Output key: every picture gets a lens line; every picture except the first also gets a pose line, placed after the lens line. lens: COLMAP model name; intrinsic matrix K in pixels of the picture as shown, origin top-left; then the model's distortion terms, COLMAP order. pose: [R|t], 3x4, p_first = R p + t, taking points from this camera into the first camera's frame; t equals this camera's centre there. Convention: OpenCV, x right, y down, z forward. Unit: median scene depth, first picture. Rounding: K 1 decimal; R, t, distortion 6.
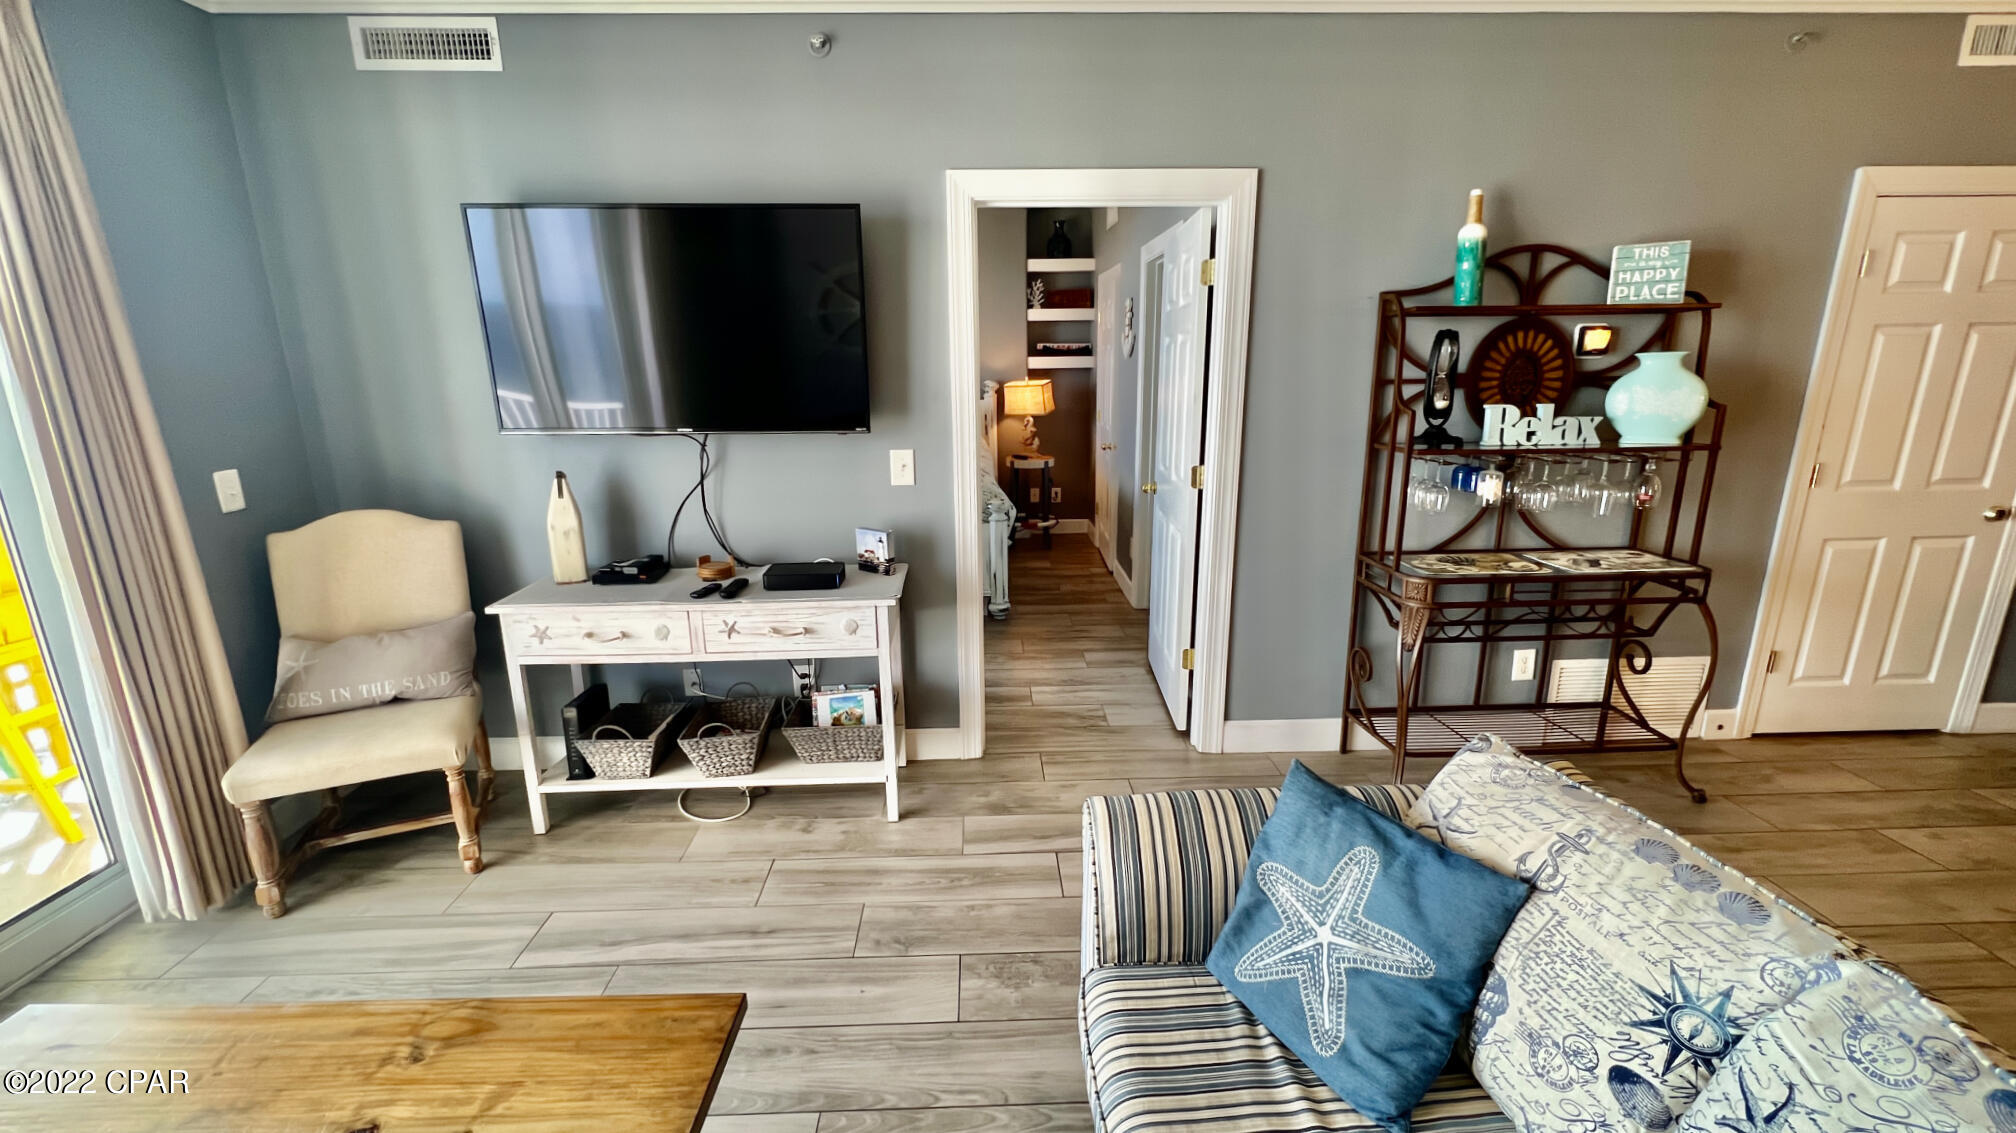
lens RADIAL K [[818.9, 0, 999.6], [0, 818.9, 563.6], [0, 0, 1]] dist [-0.000496, -0.000041]
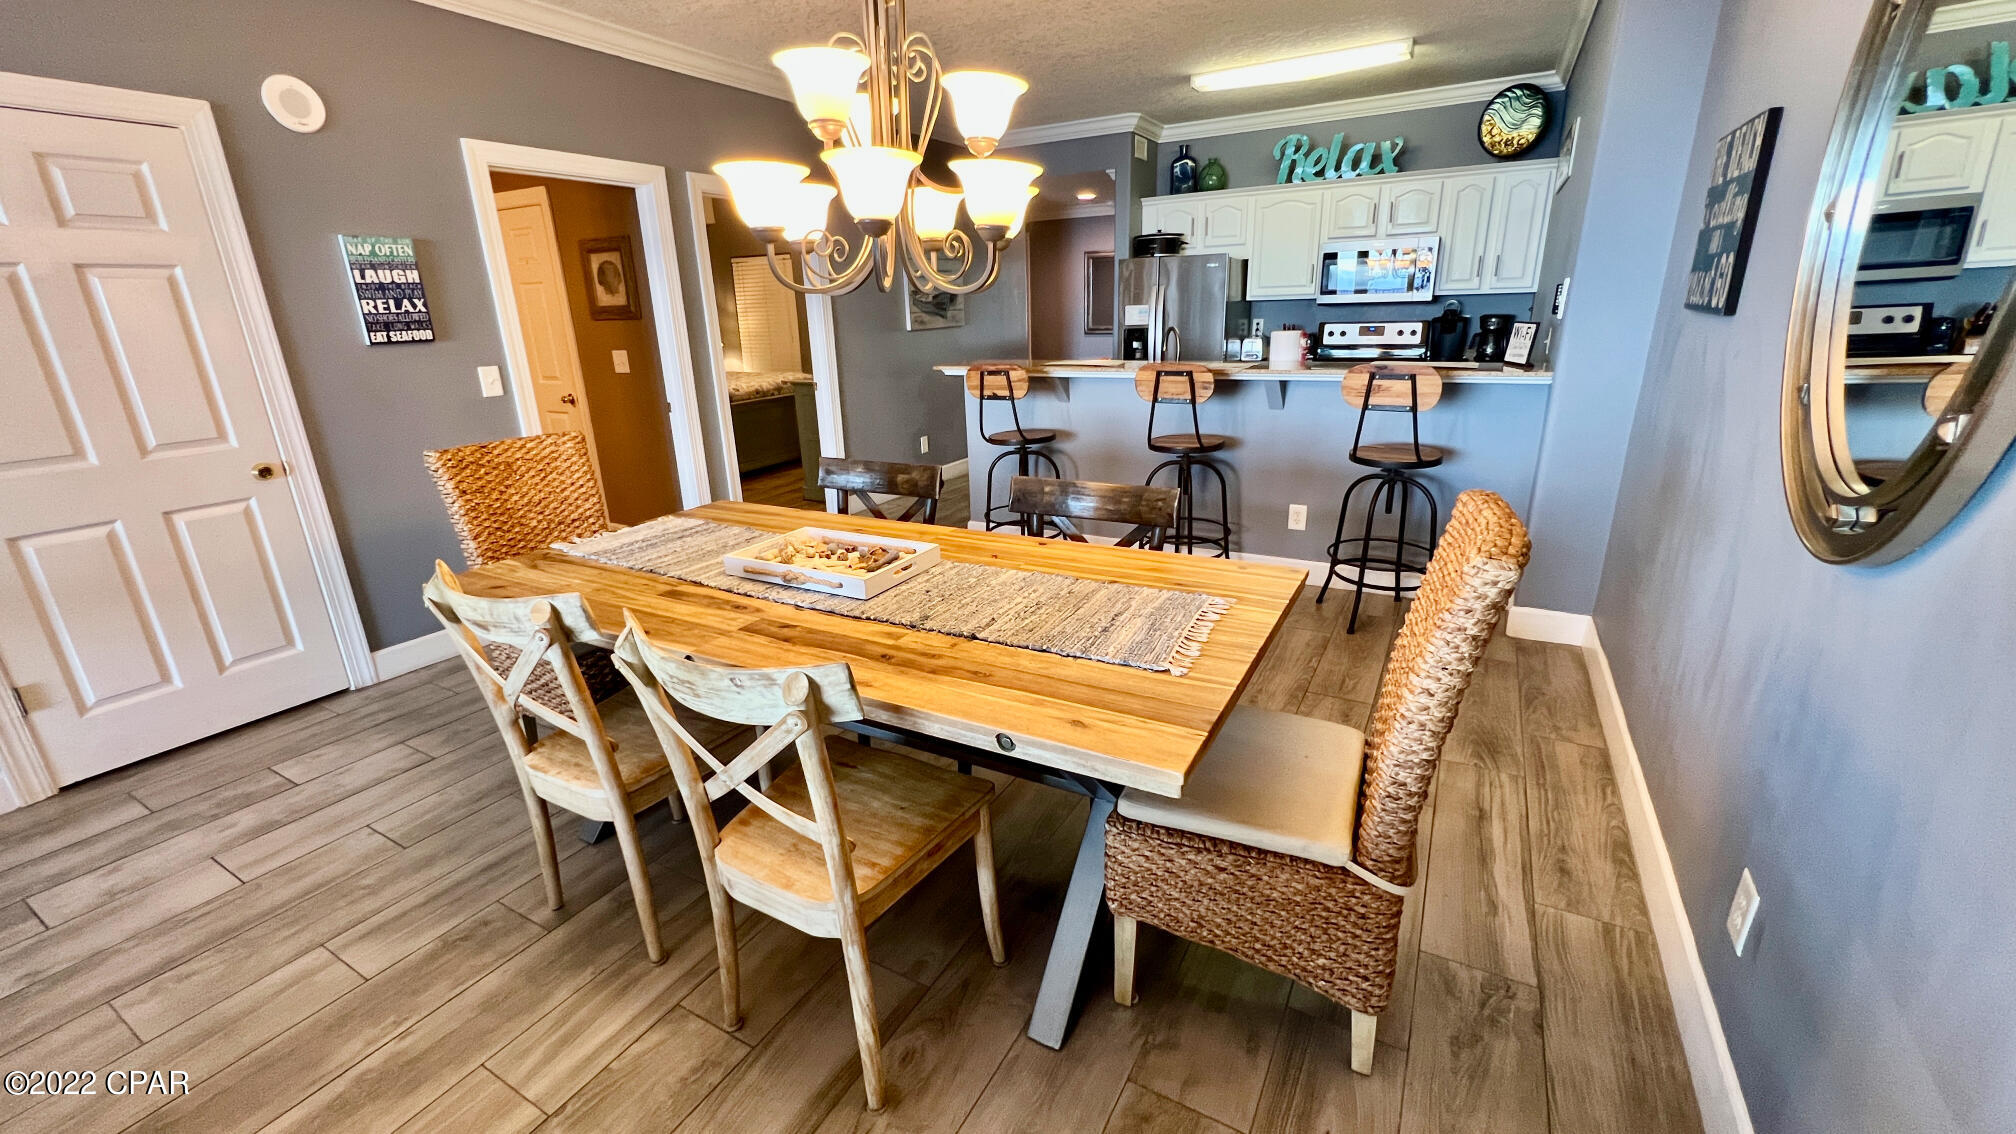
lens RADIAL K [[806.2, 0, 1003.1], [0, 806.2, 564.5], [0, 0, 1]] dist [-0.002303, 0.000621]
pose [[0.524038, -0.263697, 0.809844, 0.962399], [0.228835, 0.959492, 0.164348, 0.095042], [-0.820377, 0.099196, 0.563154, -0.247719]]
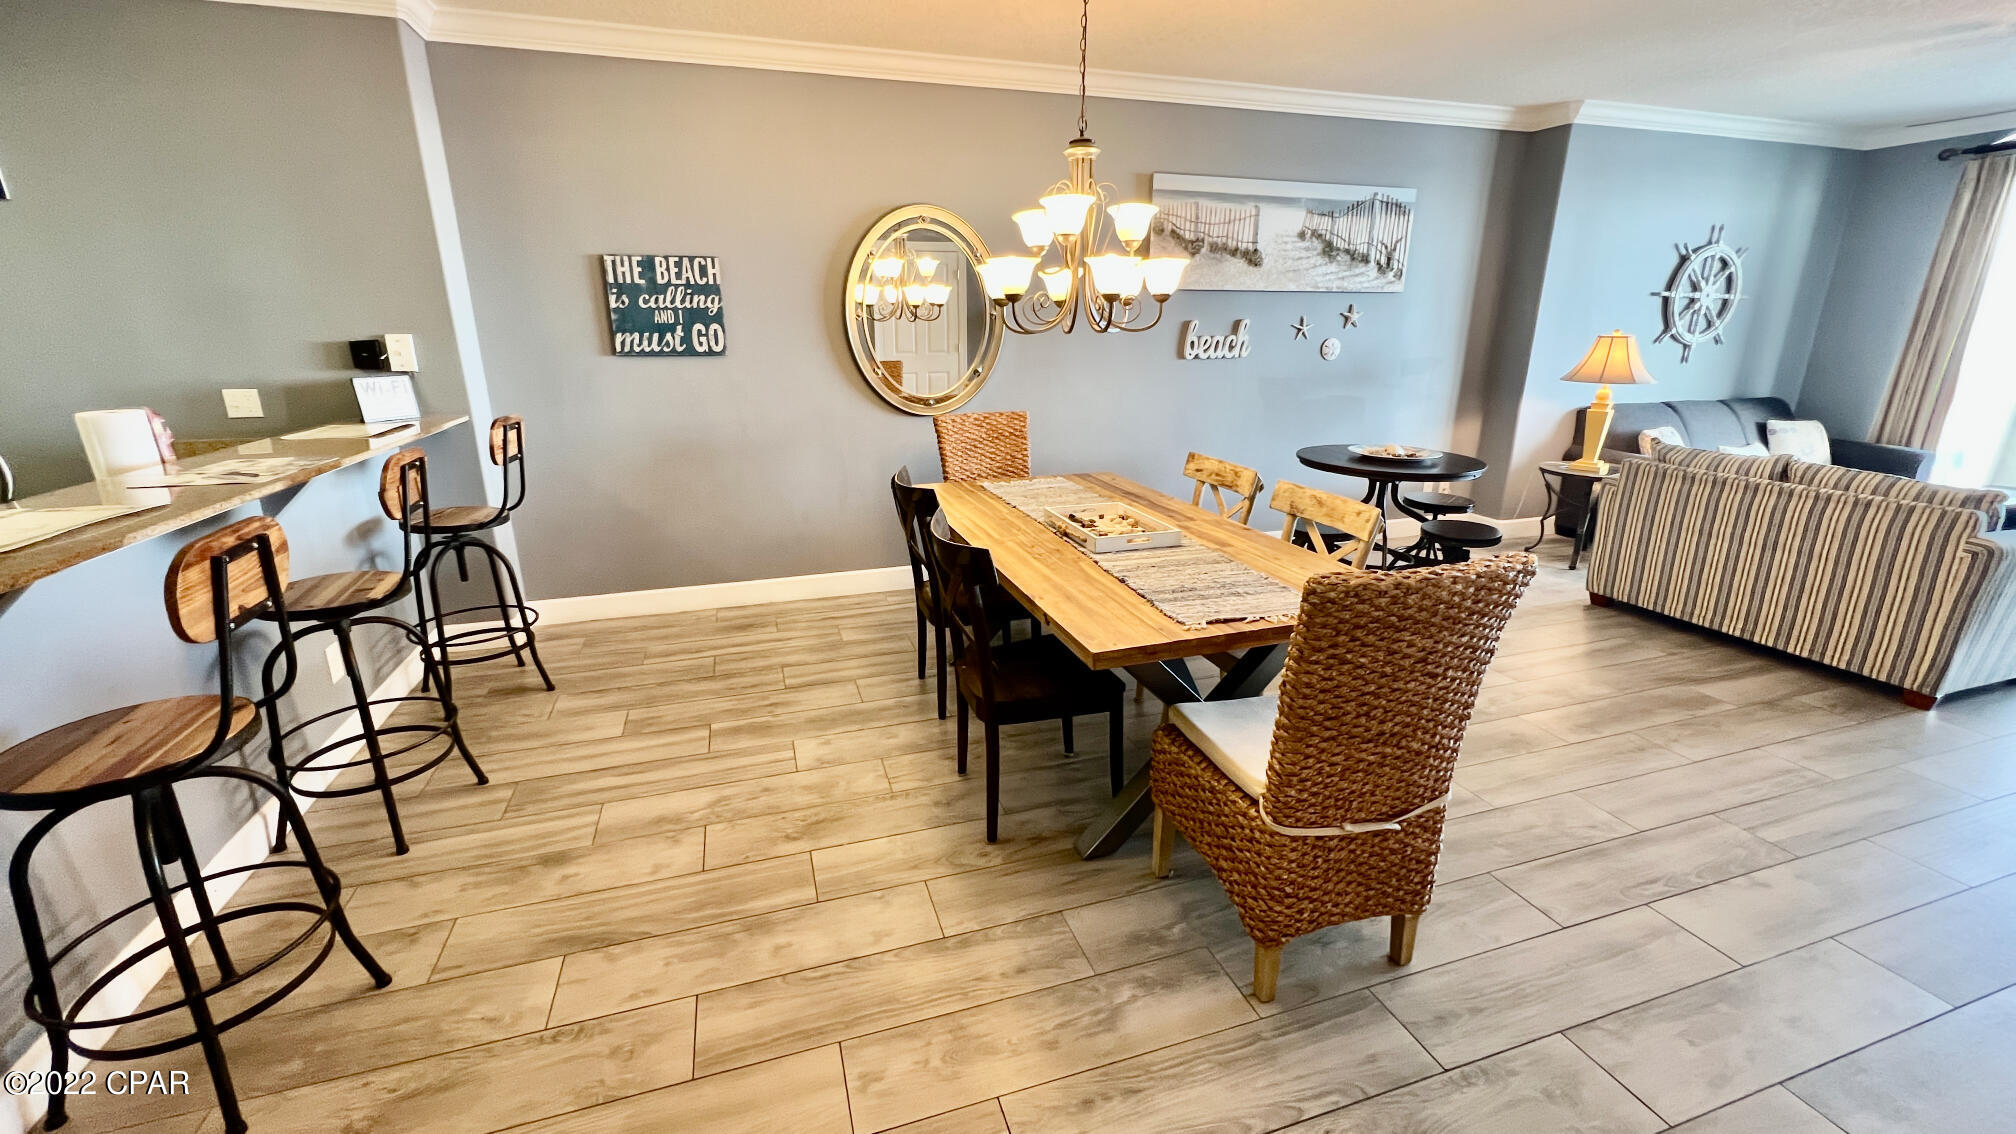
lens RADIAL K [[806.2, 0, 1003.1], [0, 806.2, 564.5], [0, 0, 1]] dist [-0.002303, 0.000621]
pose [[-0.960714, 0.097420, -0.259879, 1.858955], [-0.048814, 0.862462, 0.503762, -0.272501], [0.273212, 0.496657, -0.823824, 1.088559]]
